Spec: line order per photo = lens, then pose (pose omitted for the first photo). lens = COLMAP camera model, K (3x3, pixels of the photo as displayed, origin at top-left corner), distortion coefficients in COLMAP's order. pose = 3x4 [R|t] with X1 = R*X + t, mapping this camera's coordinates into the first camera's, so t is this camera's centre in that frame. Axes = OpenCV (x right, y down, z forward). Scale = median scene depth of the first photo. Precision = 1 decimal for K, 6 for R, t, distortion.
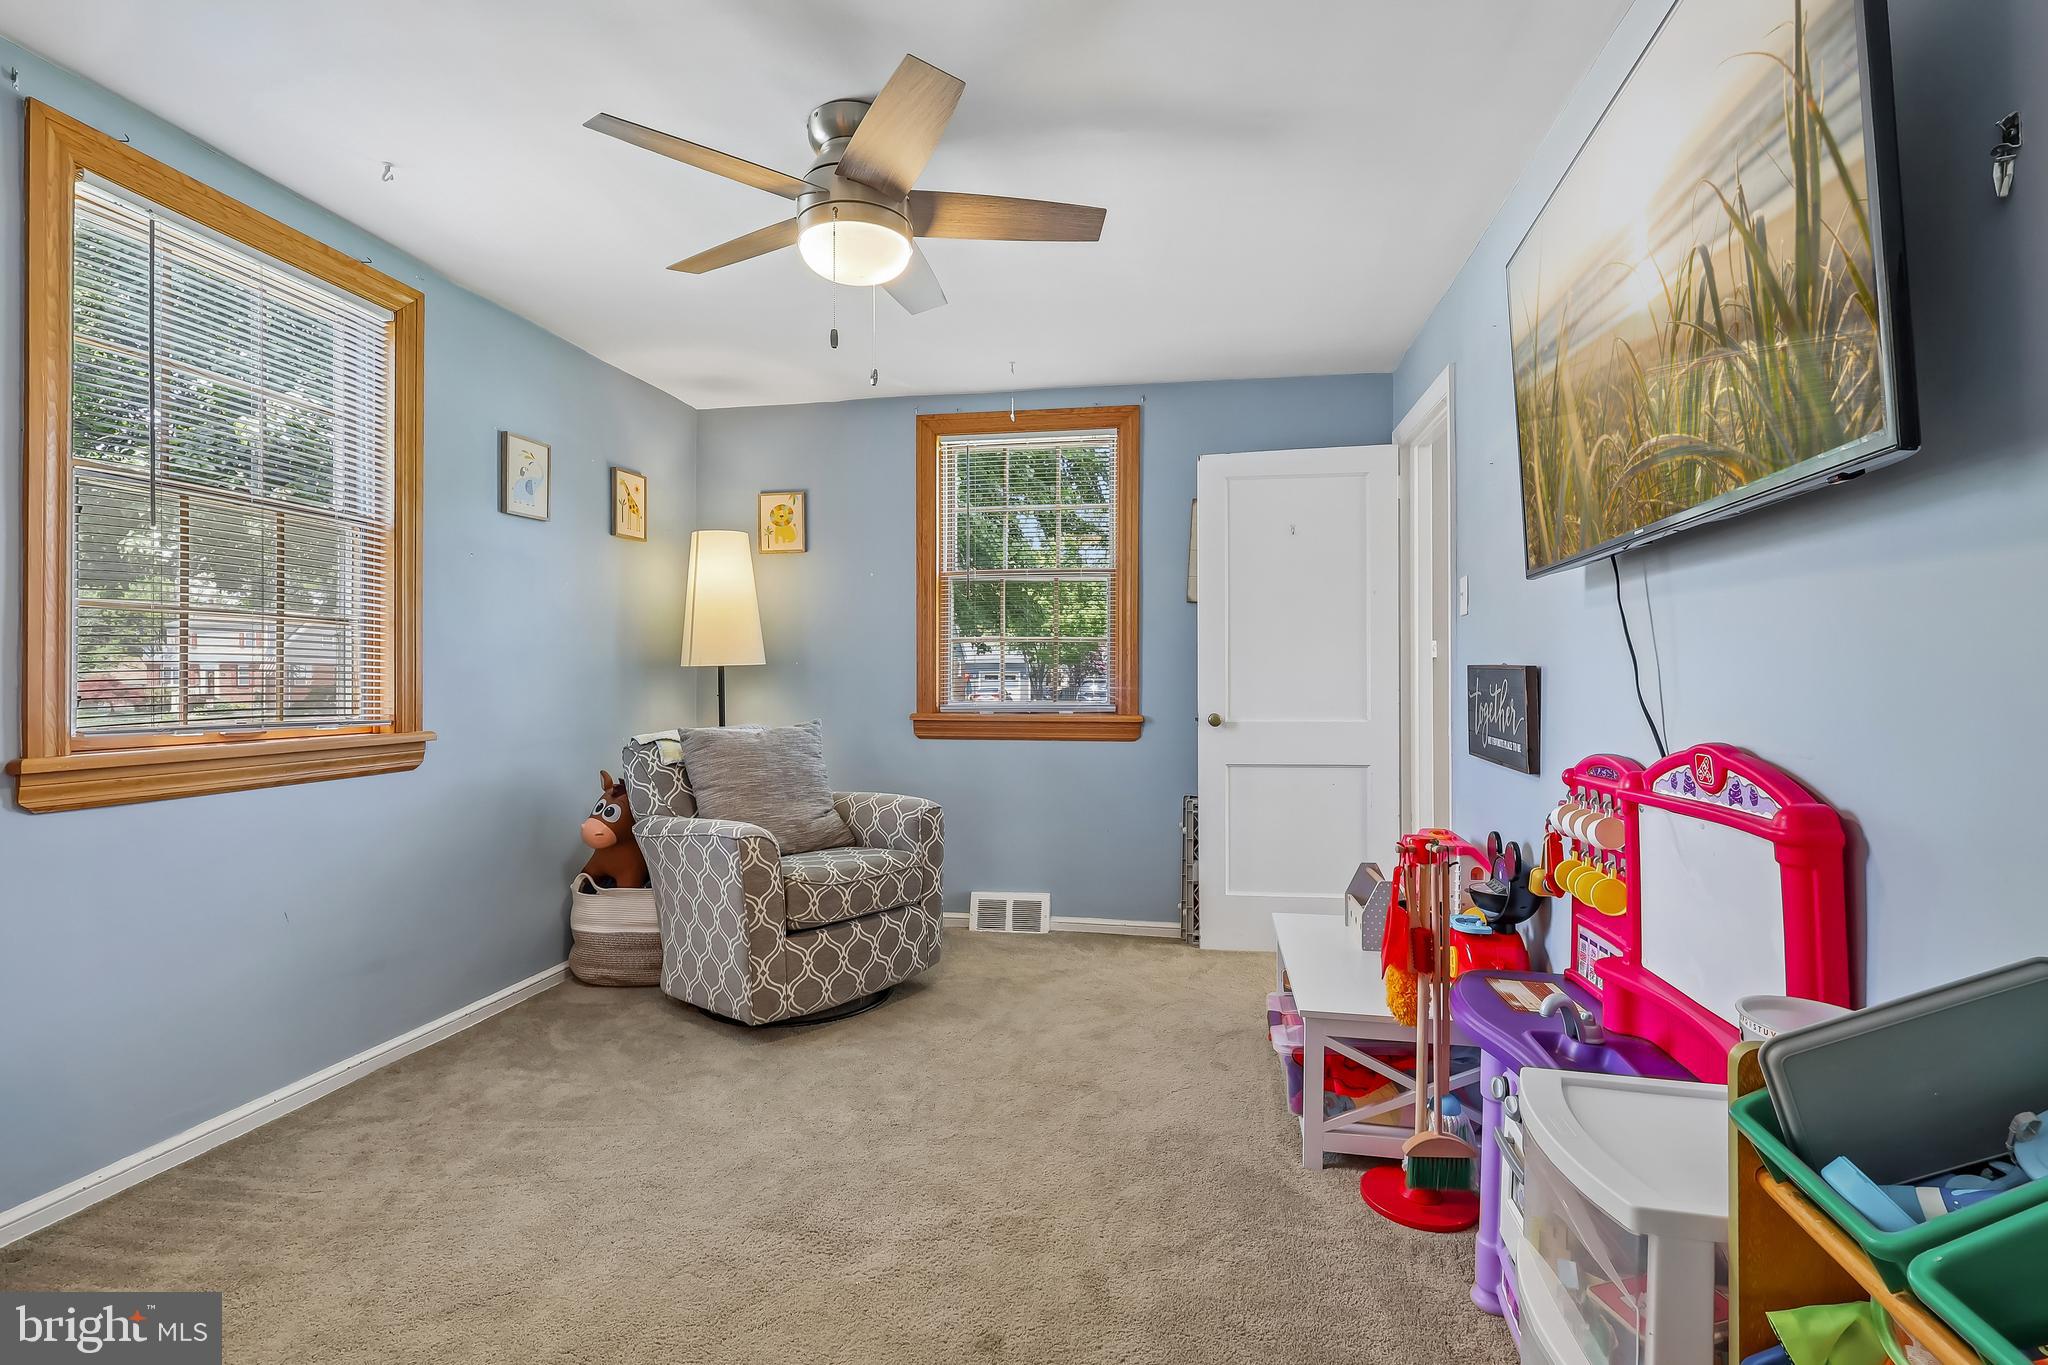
lens RADIAL K [[960.0, 0, 1024.0], [0, 960.0, 682.5], [0, 0, 1]] dist [0.004316, 0.000836]
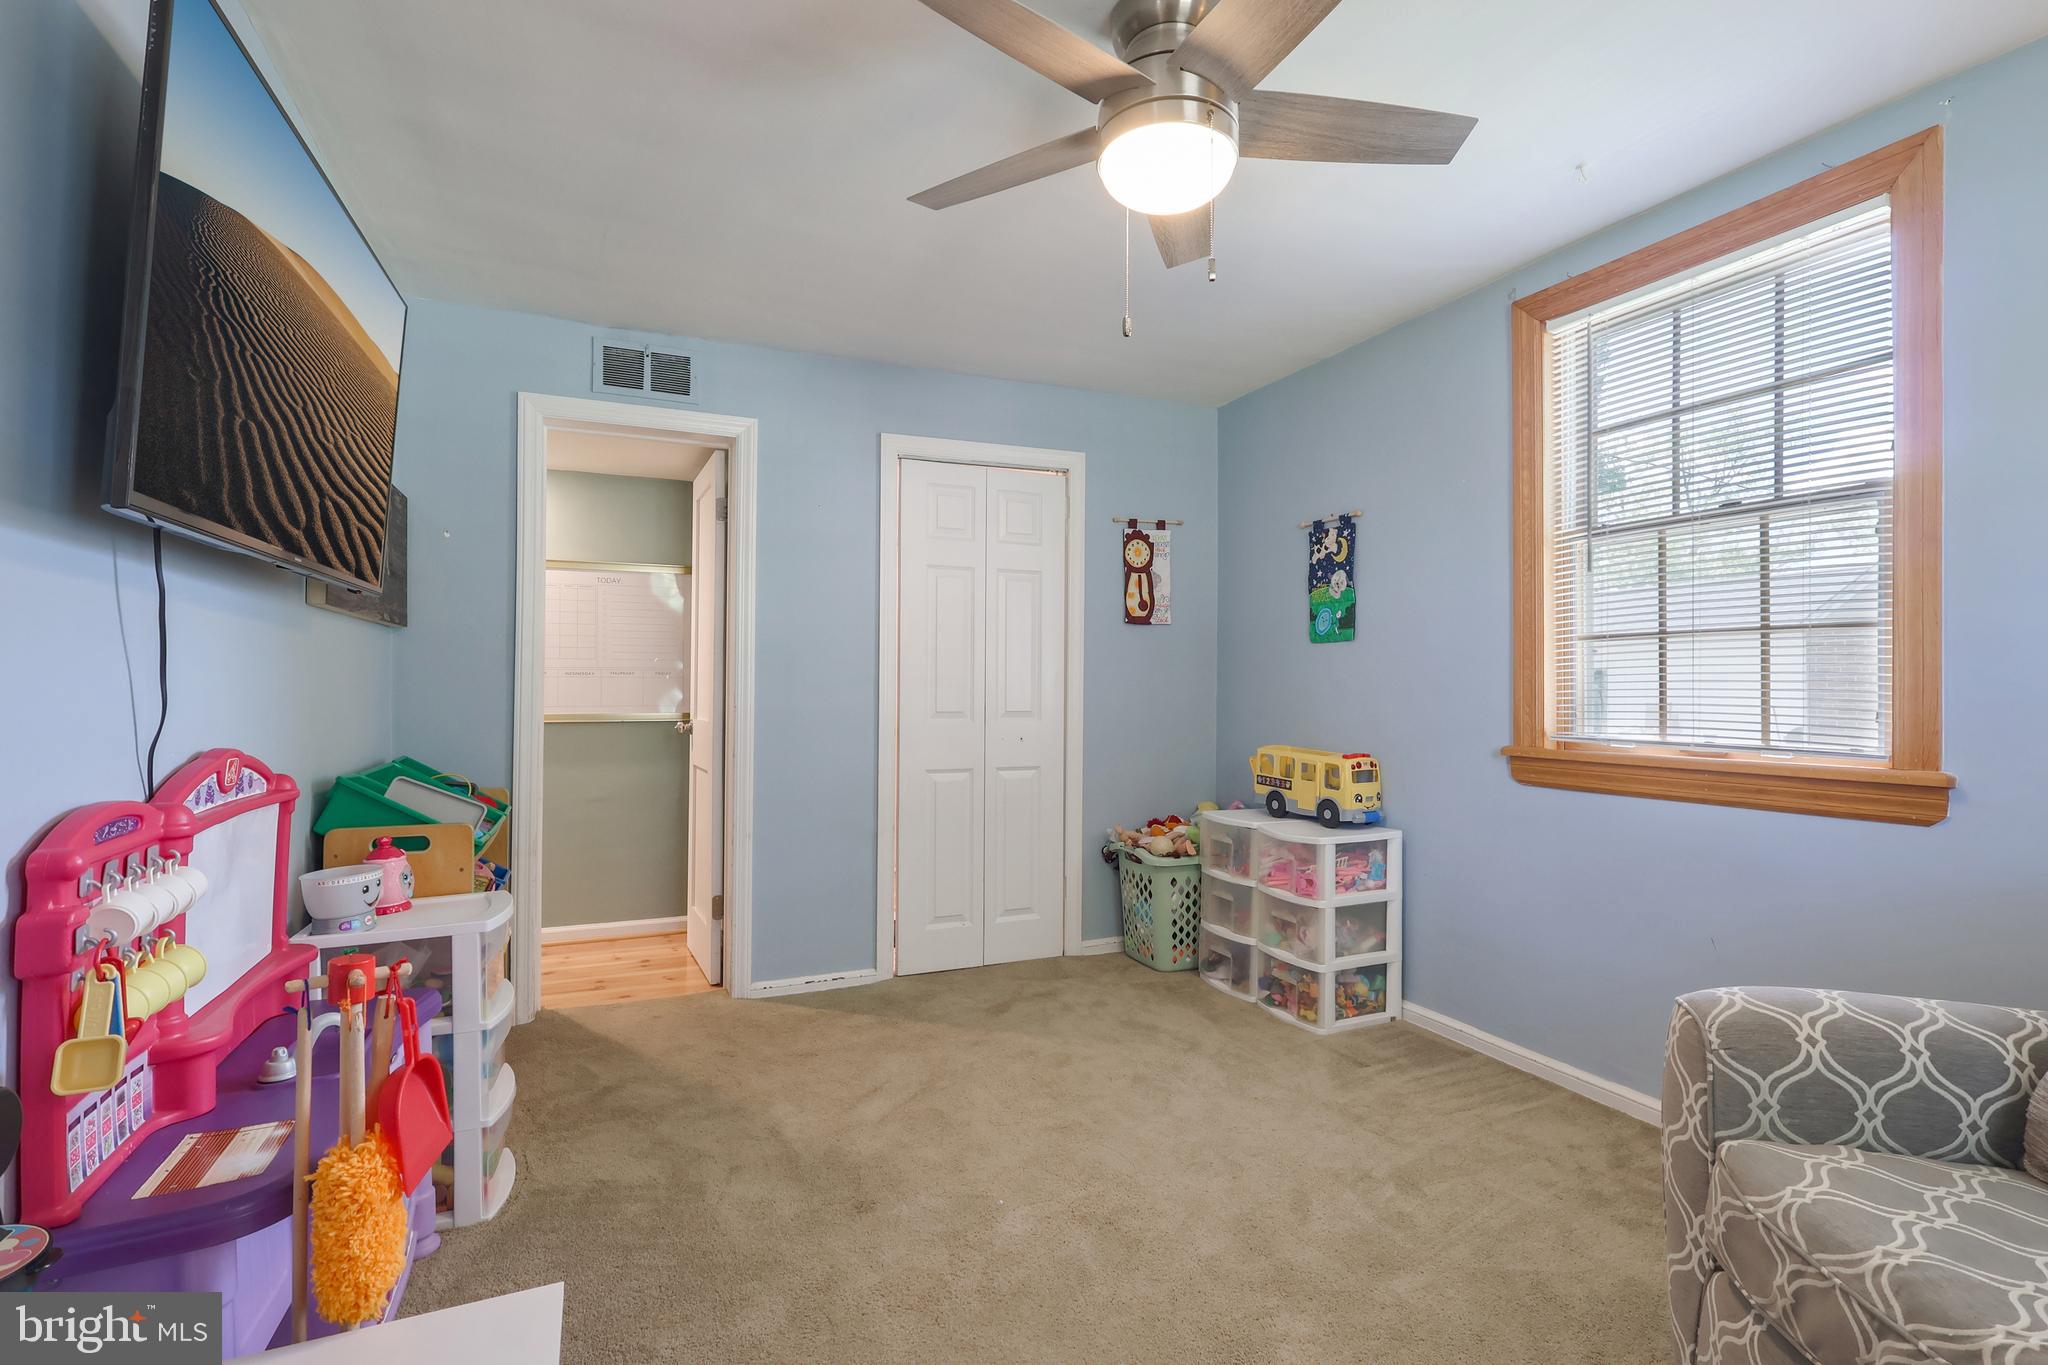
lens RADIAL K [[960.0, 0, 1024.0], [0, 960.0, 682.5], [0, 0, 1]] dist [0.004316, 0.000836]
pose [[-0.825061, -0.005473, -0.565017, 0.431077], [-0.004540, 0.999985, -0.003057, -0.010170], [0.565025, 0.000043, -0.825074, 1.808454]]
